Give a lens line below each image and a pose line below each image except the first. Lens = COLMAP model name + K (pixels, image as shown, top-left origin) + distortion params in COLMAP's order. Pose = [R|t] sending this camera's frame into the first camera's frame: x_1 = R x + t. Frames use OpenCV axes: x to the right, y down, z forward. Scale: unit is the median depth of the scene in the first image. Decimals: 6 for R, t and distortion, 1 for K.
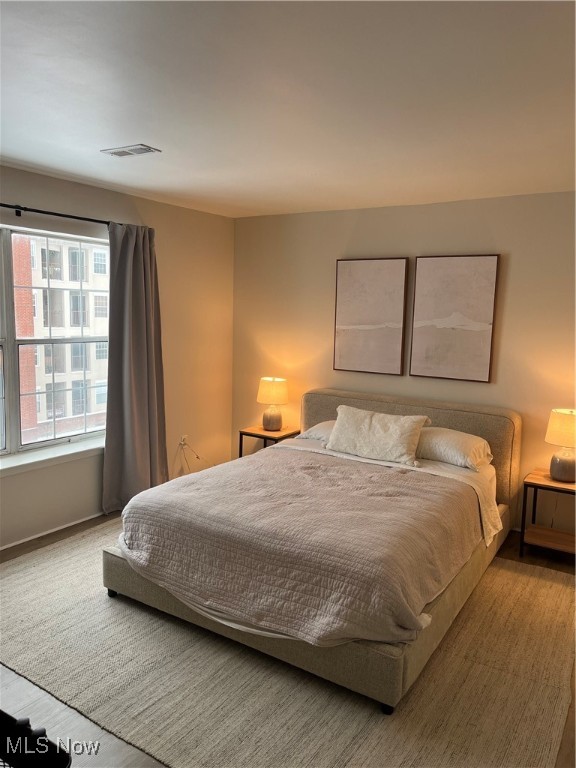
lens RADIAL K [[580.0, 0, 285.6], [0, 580.0, 385.3], [0, 0, 1]] dist [0.060105, -0.071627]
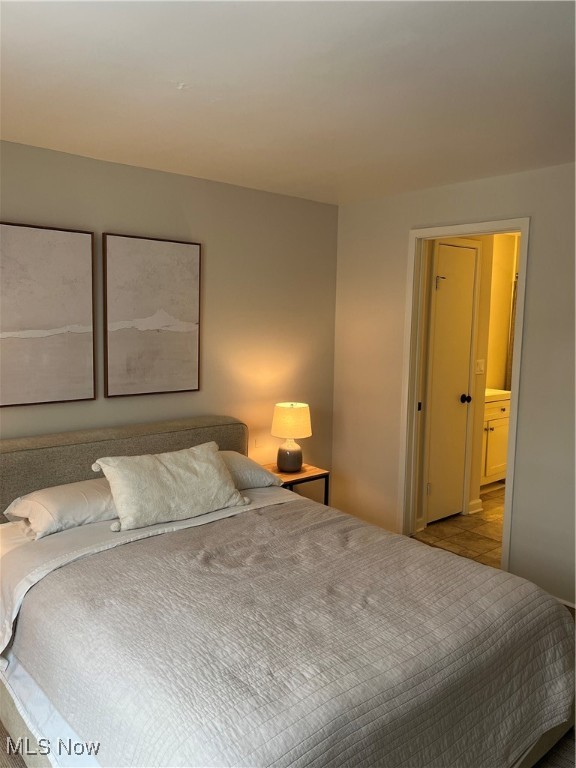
lens RADIAL K [[580.4, 0, 291.5], [0, 580.4, 387.3], [0, 0, 1]] dist [0.076743, -0.100631]
pose [[0.286389, -0.139796, 0.947860, -0.451573], [0.113639, 0.987271, 0.111273, -0.092639], [-0.951350, 0.075846, 0.298630, 0.620804]]
